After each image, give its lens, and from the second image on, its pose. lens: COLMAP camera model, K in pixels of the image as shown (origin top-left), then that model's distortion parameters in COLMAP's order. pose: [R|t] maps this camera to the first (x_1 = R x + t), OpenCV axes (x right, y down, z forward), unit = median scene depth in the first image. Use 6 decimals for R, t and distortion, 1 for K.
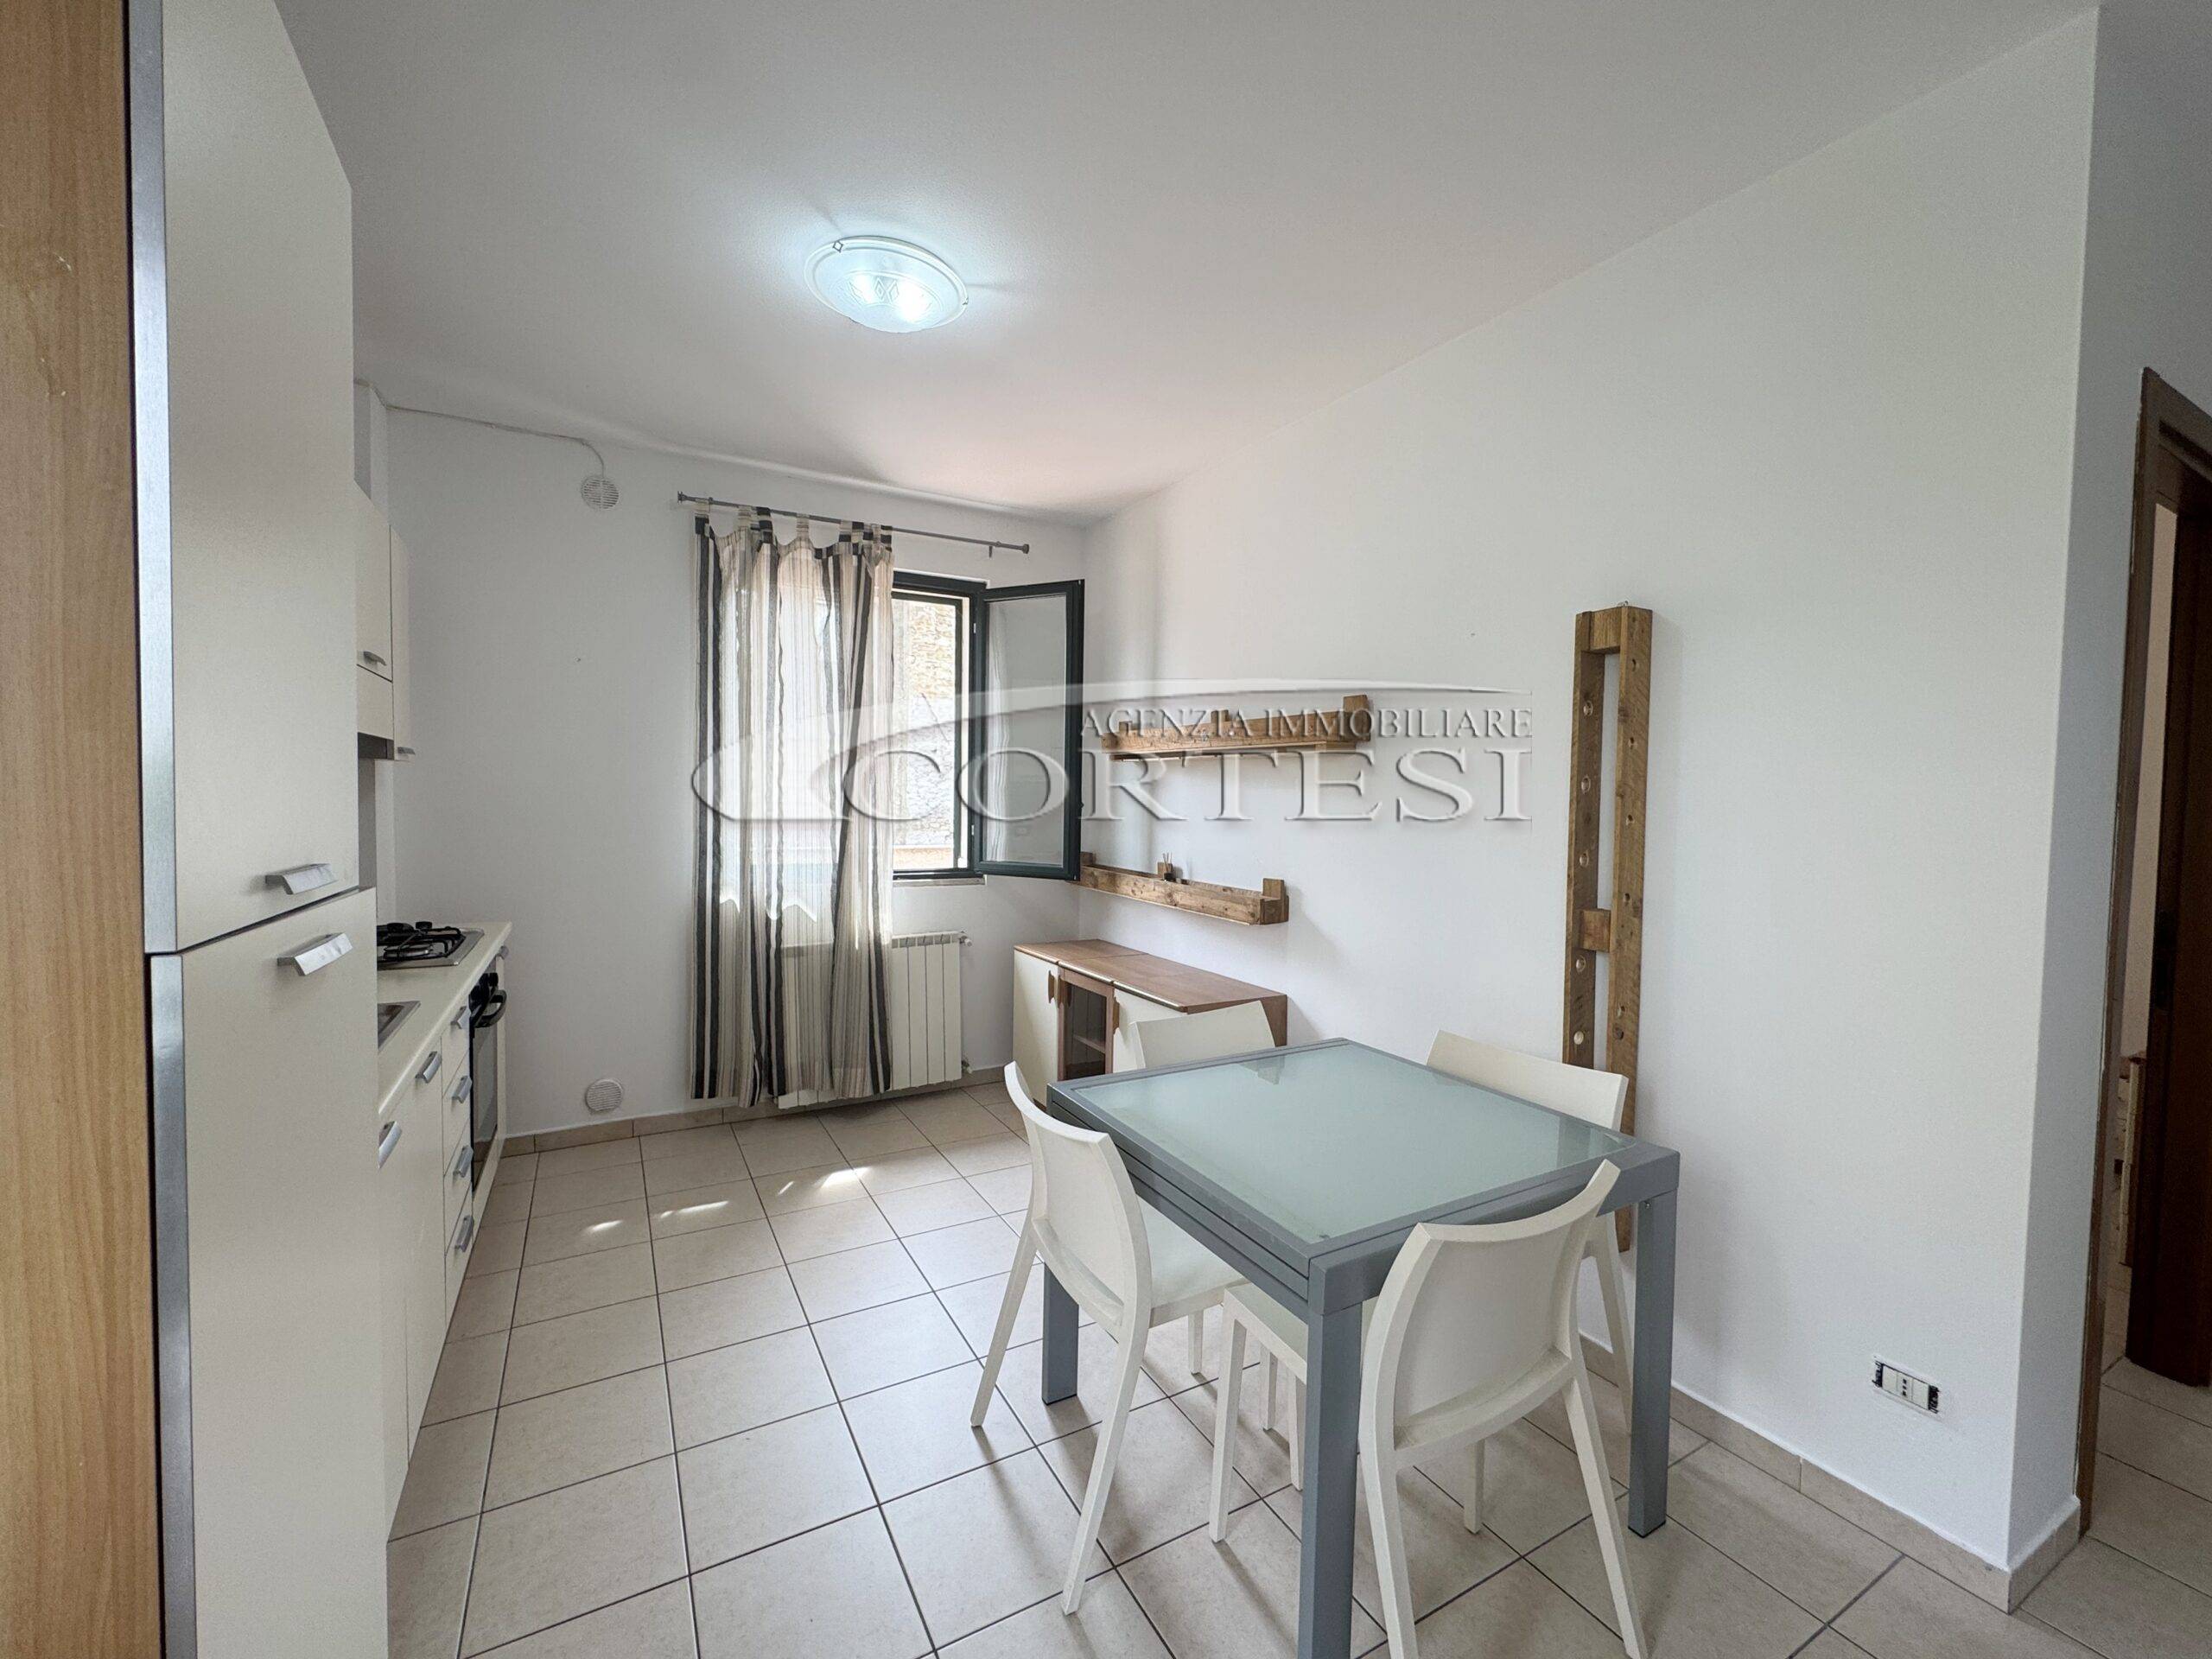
lens RADIAL K [[906.8, 0, 1101.0], [0, 906.8, 828.3], [0, 0, 1]] dist [-0.001981, -0.000320]
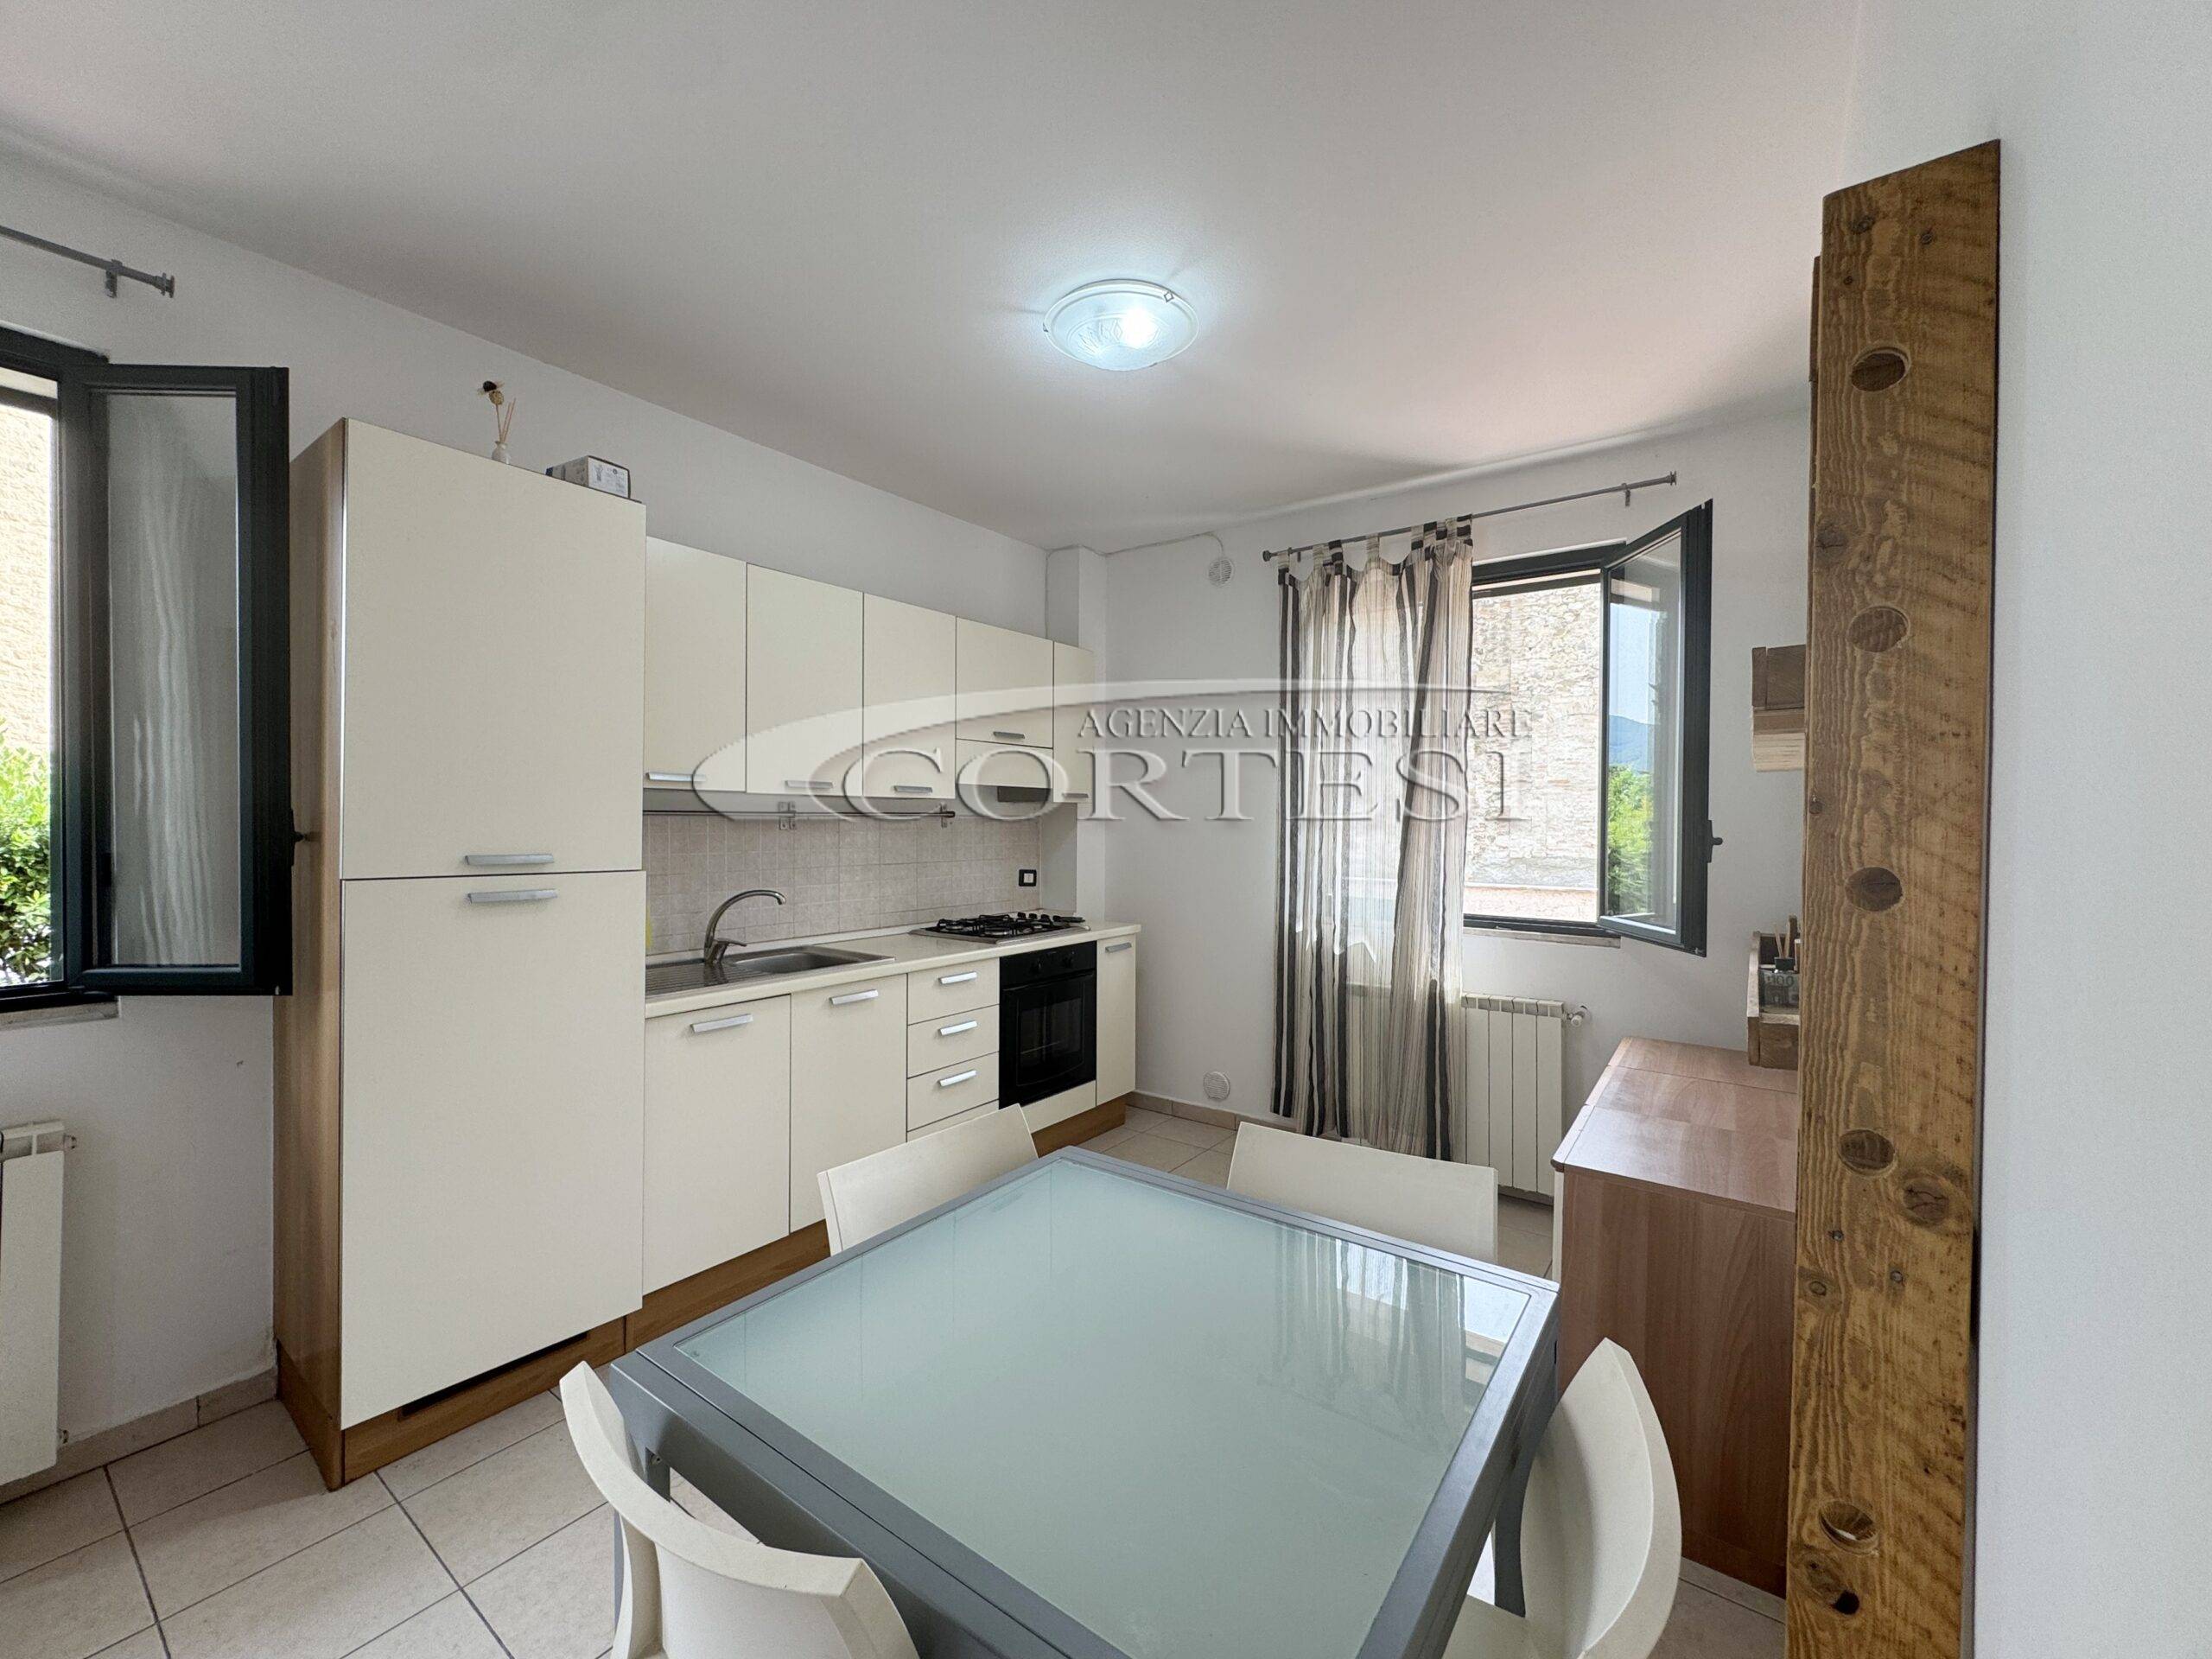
lens RADIAL K [[895.1, 0, 1107.0], [0, 895.1, 828.5], [0, 0, 1]] dist [0.001306, -0.000048]
pose [[0.424721, -0.000789, -0.905324, 0.413328], [-0.036861, 0.999155, -0.018164, -0.007805], [0.904574, 0.041086, 0.424333, 0.359615]]
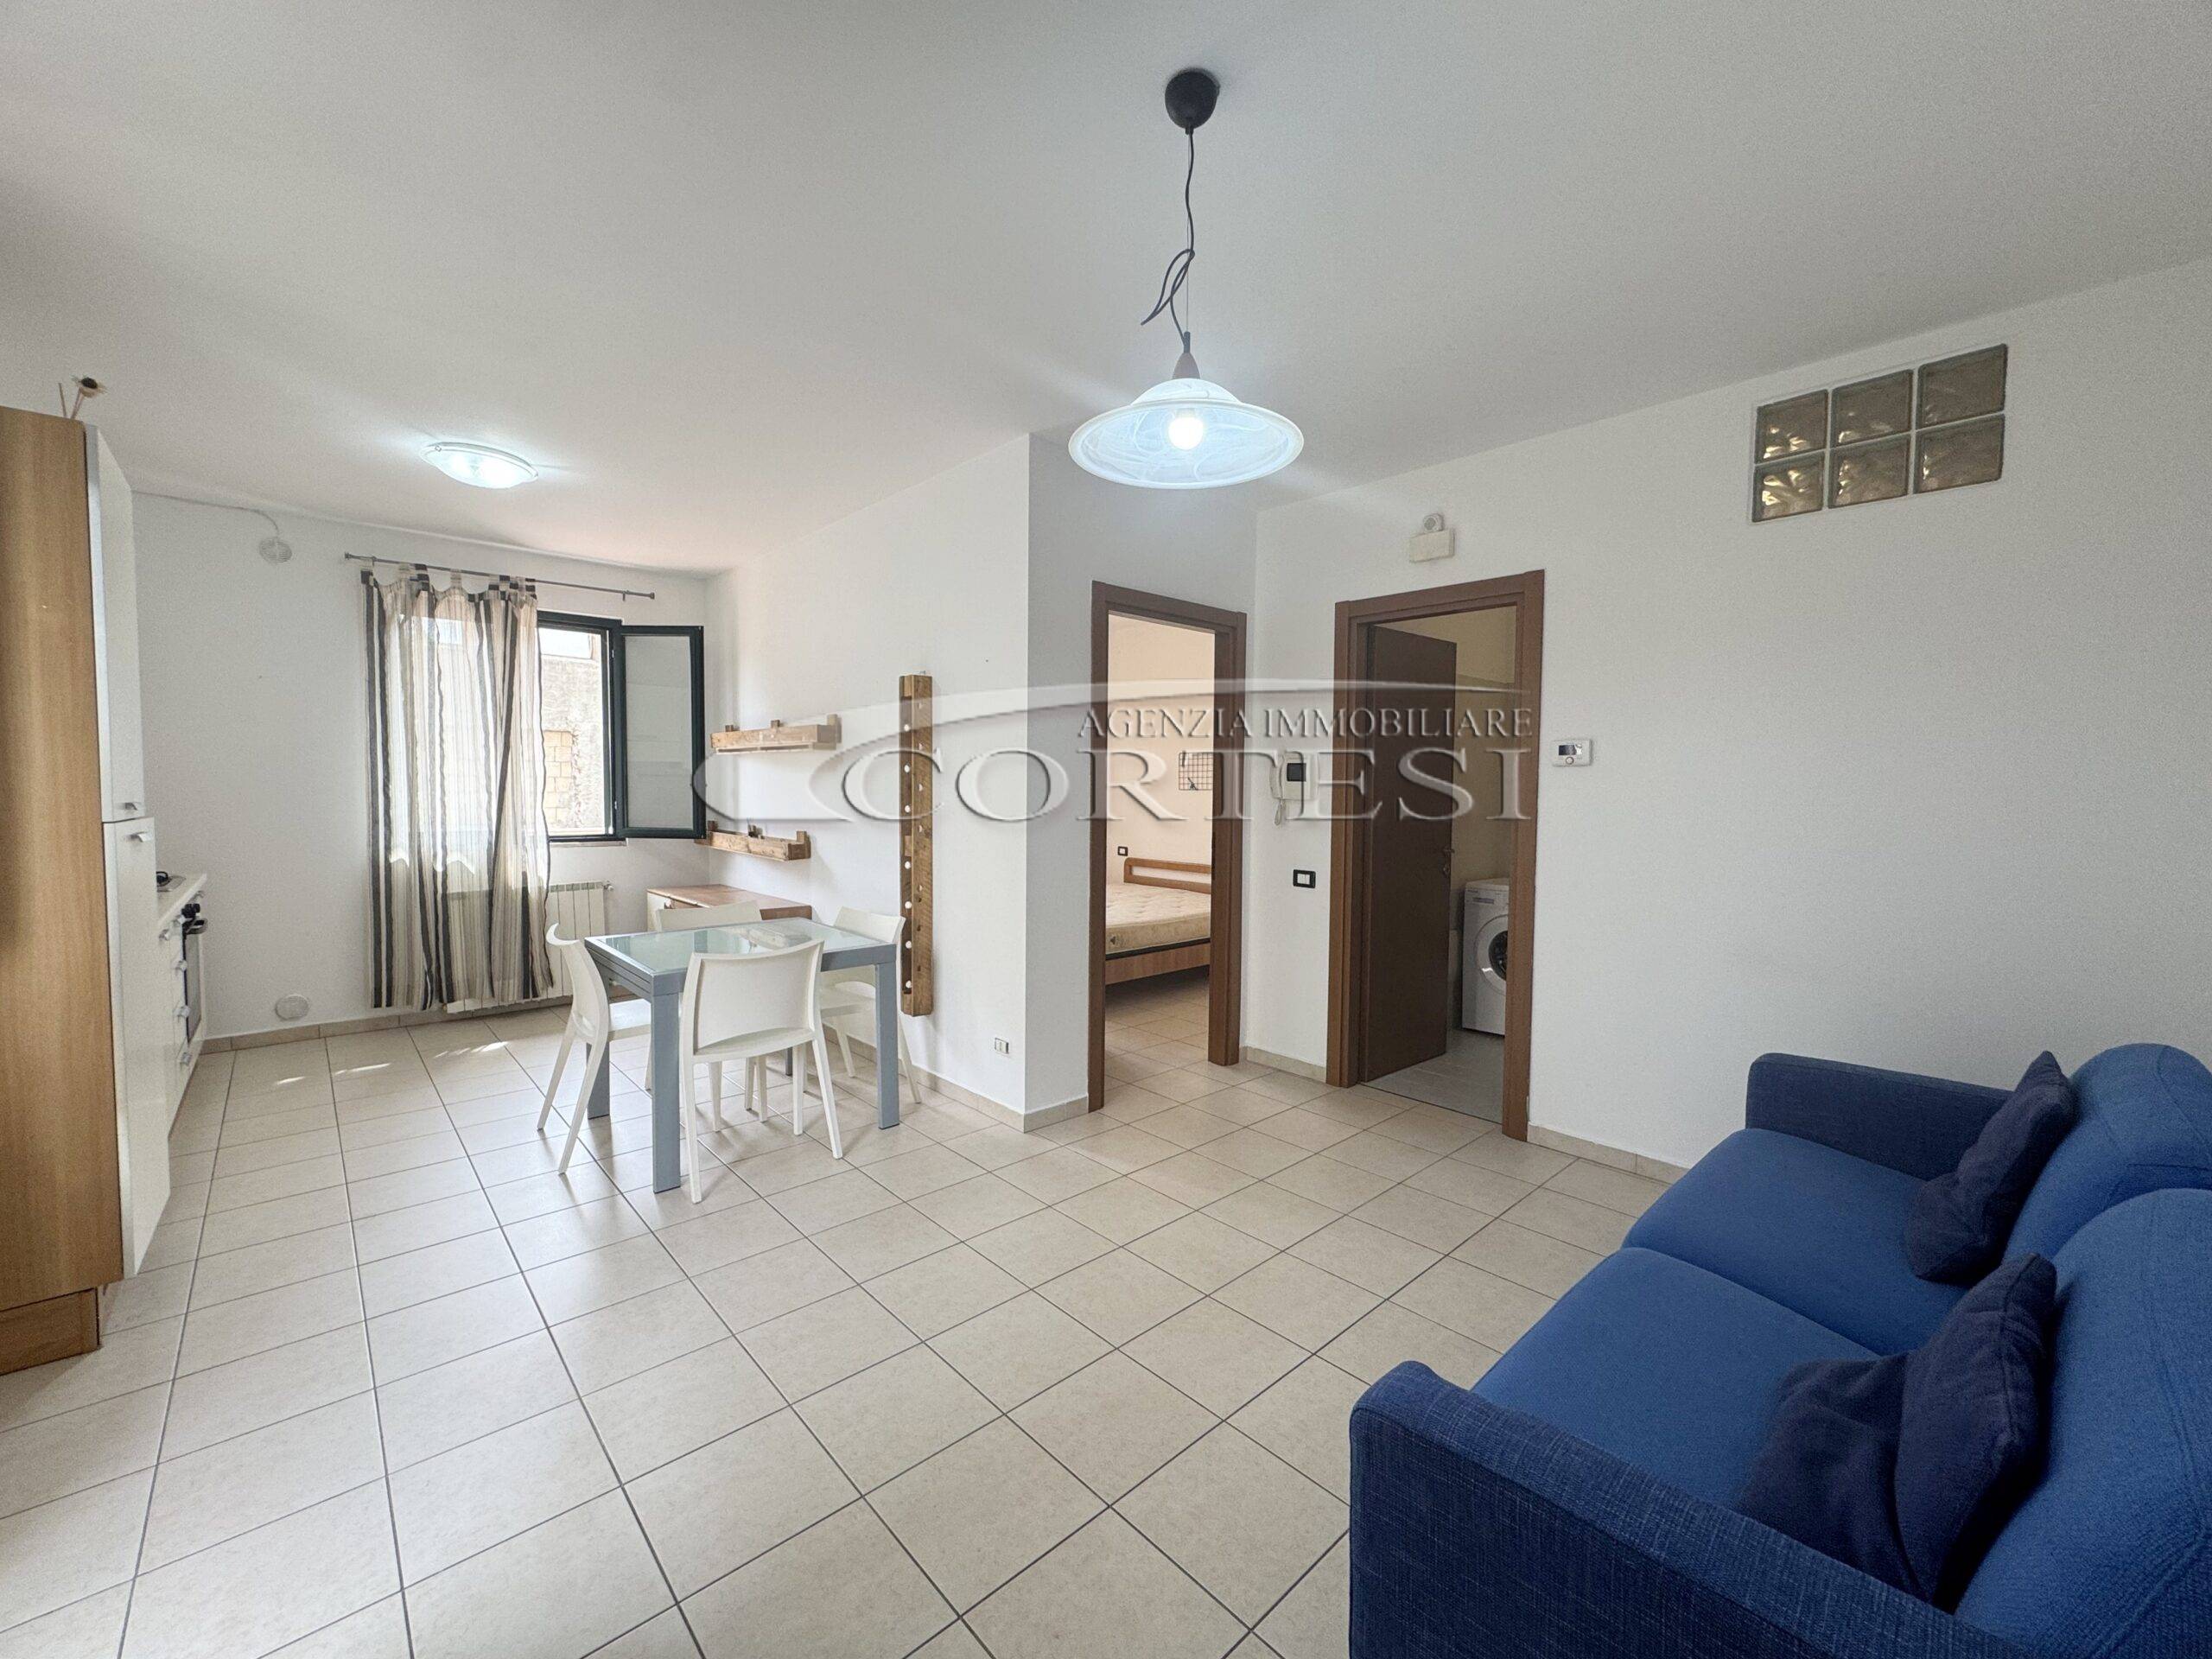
lens RADIAL K [[895.1, 0, 1107.0], [0, 895.1, 828.5], [0, 0, 1]] dist [0.001306, -0.000048]
pose [[0.972351, -0.017874, 0.232841, 0.295272], [0.014500, 0.999764, 0.016196, 0.029786], [-0.233075, -0.012372, 0.972380, -0.523428]]
